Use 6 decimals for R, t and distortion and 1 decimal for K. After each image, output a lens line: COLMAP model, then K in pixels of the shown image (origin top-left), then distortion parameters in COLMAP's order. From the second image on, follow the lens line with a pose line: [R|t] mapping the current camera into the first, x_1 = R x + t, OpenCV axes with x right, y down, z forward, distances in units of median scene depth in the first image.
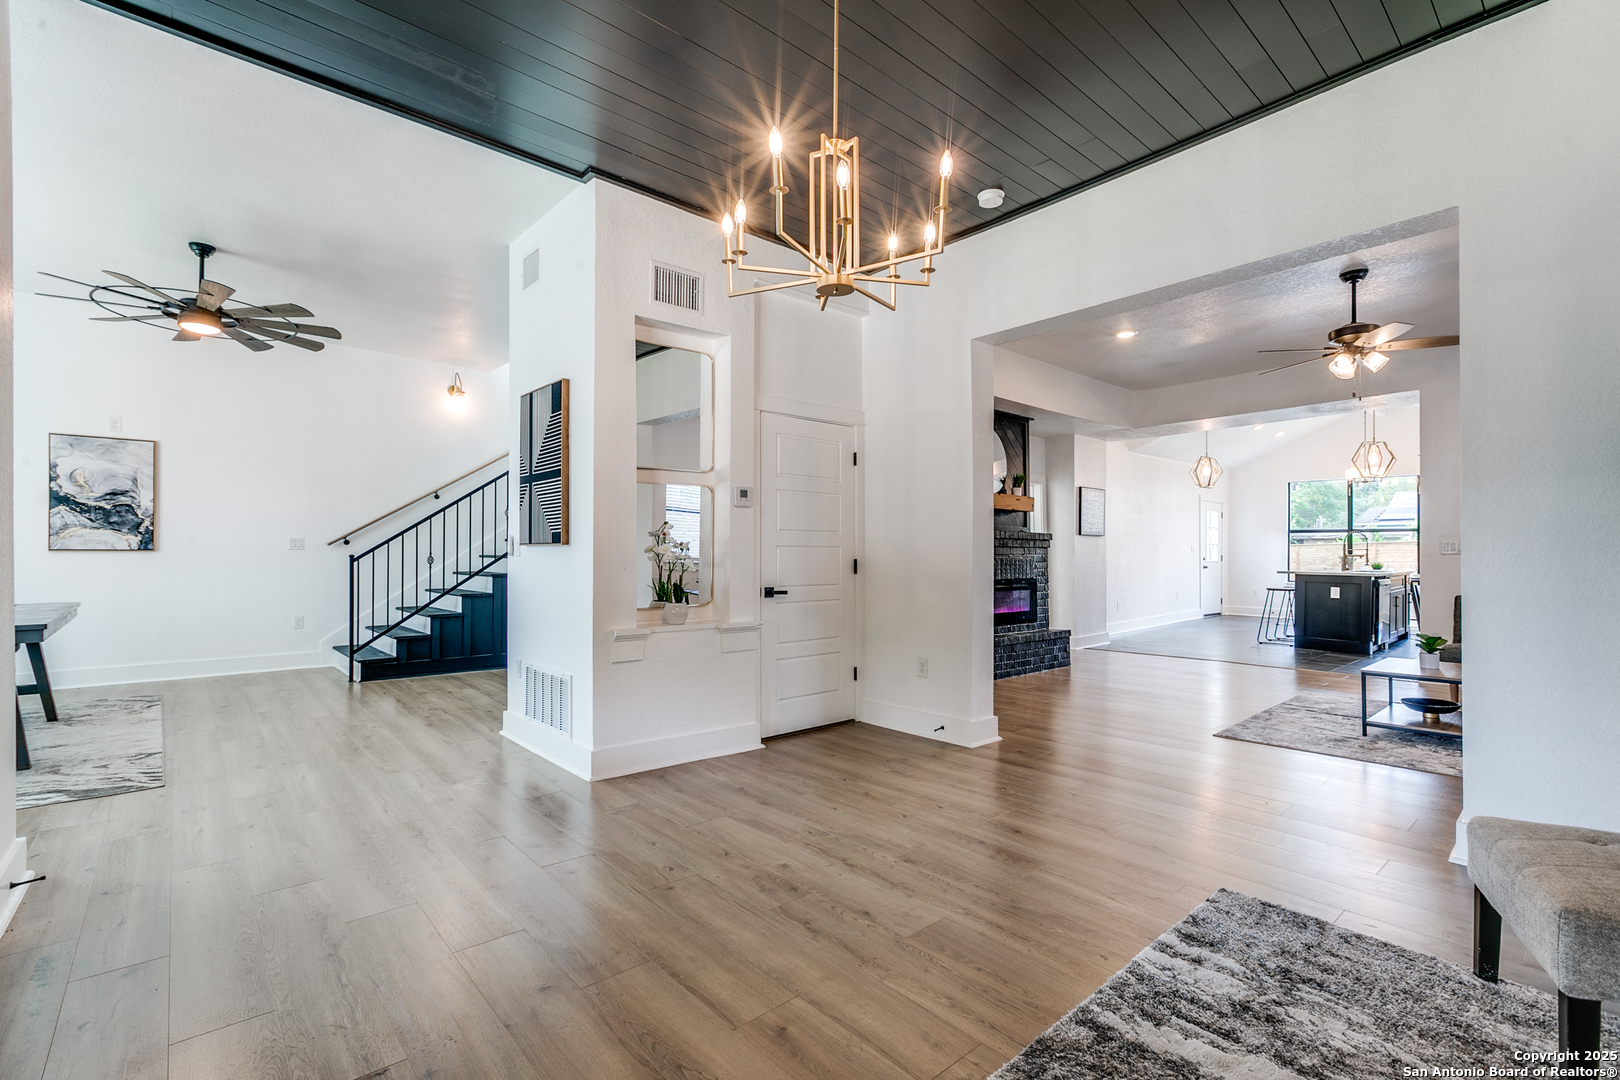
lens RADIAL K [[728.9, 0, 810.0], [0, 728.9, 540.0], [0, 0, 1]] dist [-0.001015, -0.000082]
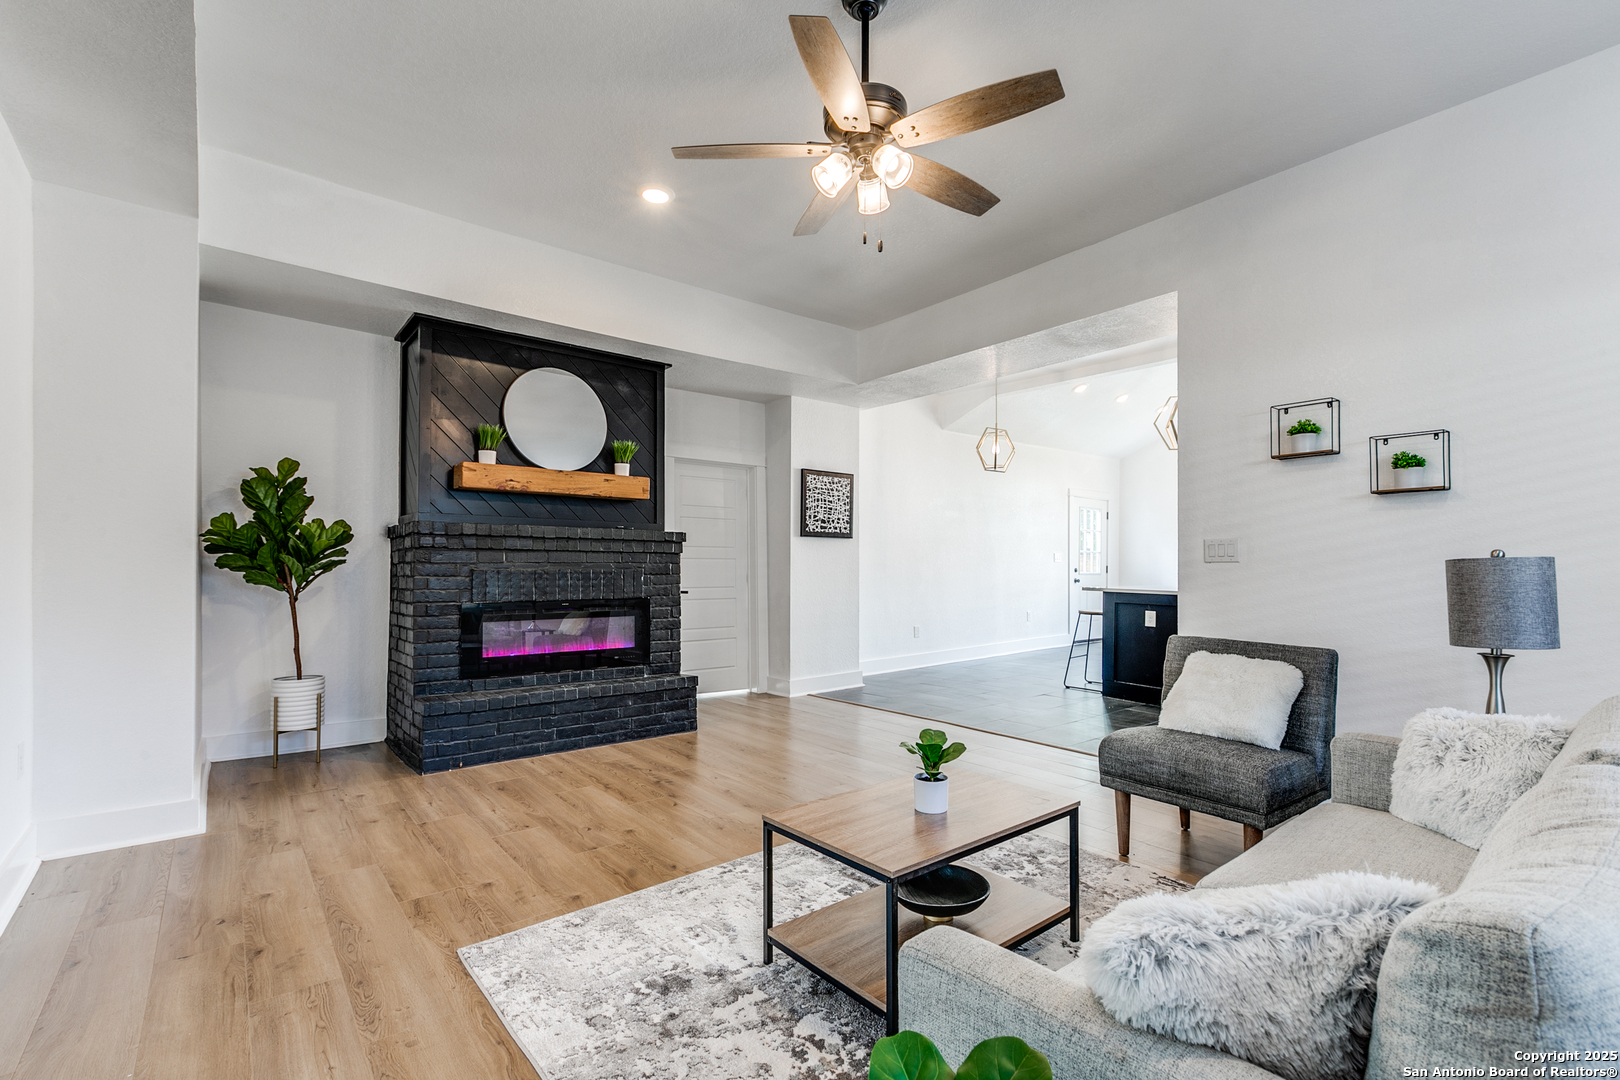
lens RADIAL K [[728.9, 0, 810.0], [0, 728.9, 540.0], [0, 0, 1]] dist [-0.001015, -0.000082]
pose [[0.999285, -0.003967, -0.037588, 0.703421], [0.002993, 0.999659, -0.025930, 0.024472], [0.037678, 0.025799, 0.998957, 0.489966]]
